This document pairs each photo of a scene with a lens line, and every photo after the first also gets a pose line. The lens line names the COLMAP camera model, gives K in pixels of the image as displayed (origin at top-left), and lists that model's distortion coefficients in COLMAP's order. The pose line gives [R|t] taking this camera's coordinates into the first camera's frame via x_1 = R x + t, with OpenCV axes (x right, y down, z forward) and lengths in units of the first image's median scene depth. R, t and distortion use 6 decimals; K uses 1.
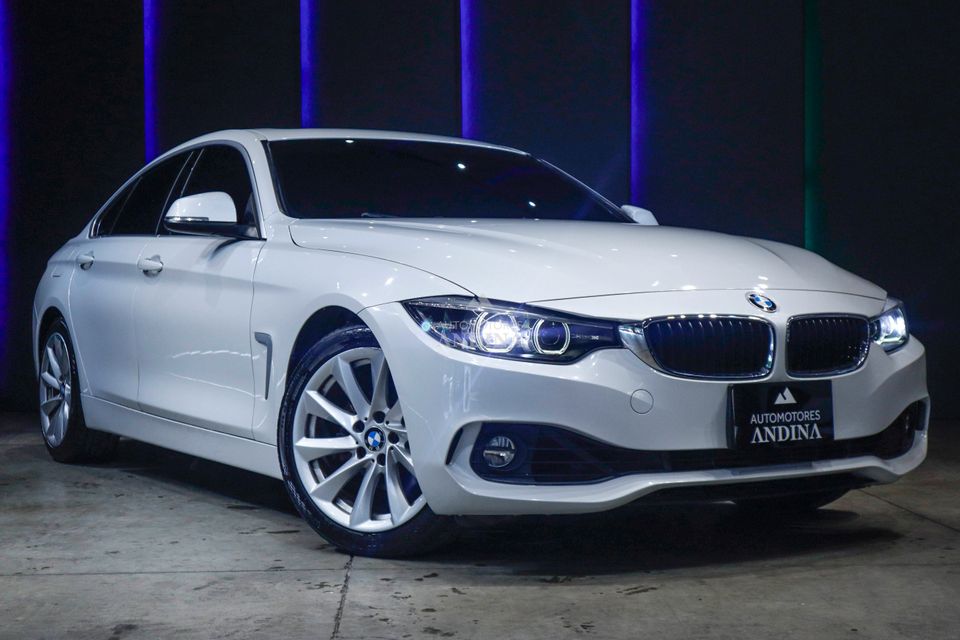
lens RADIAL K [[1574.4, 0, 491.1], [0, 1574.4, 327.7], [0, 0, 1]] dist [0.075387, 0.000000]
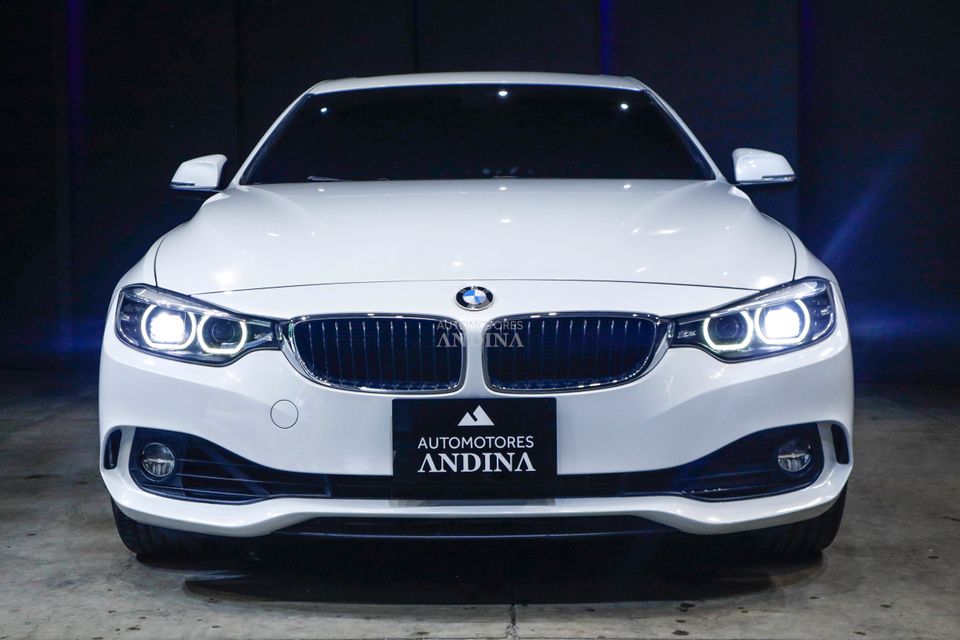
lens RADIAL K [[1750.6, 0, 479.4], [0, 1750.6, 316.3], [0, 0, 1]] dist [-0.060532, 0.000000]
pose [[0.842487, 0.032200, -0.537753, 0.664294], [-0.008874, 0.998906, 0.045911, -0.048689], [0.538643, -0.033907, 0.841851, 0.249675]]
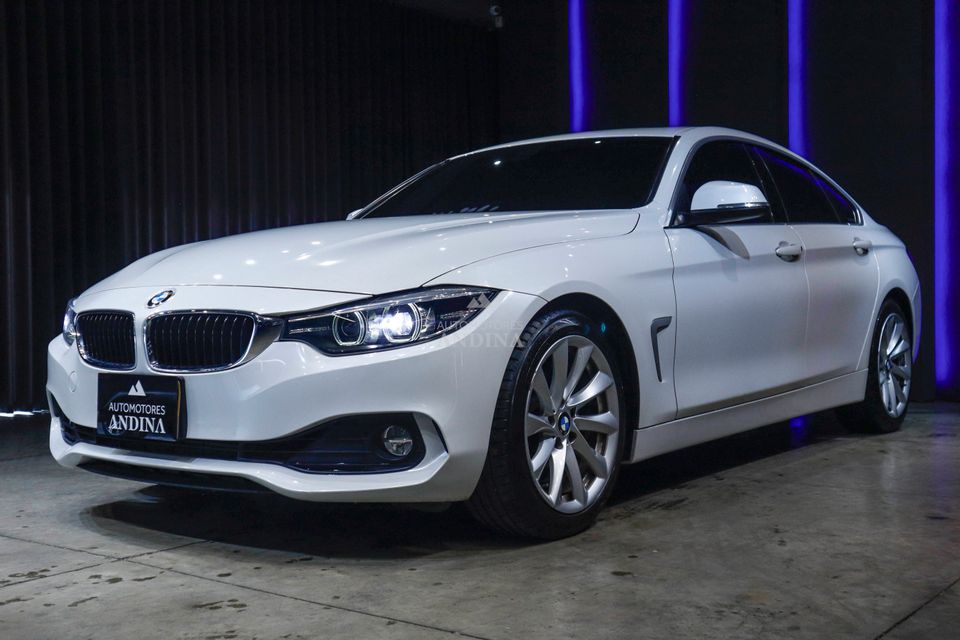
lens RADIAL K [[1287.0, 0, 480.4], [0, 1287.0, 323.9], [0, 0, 1]] dist [-0.098091, 0.000000]
pose [[0.343118, 0.028309, -0.938865, 1.060566], [-0.007013, 0.999595, 0.027577, -0.024874], [0.939266, -0.002878, 0.343178, 0.919748]]
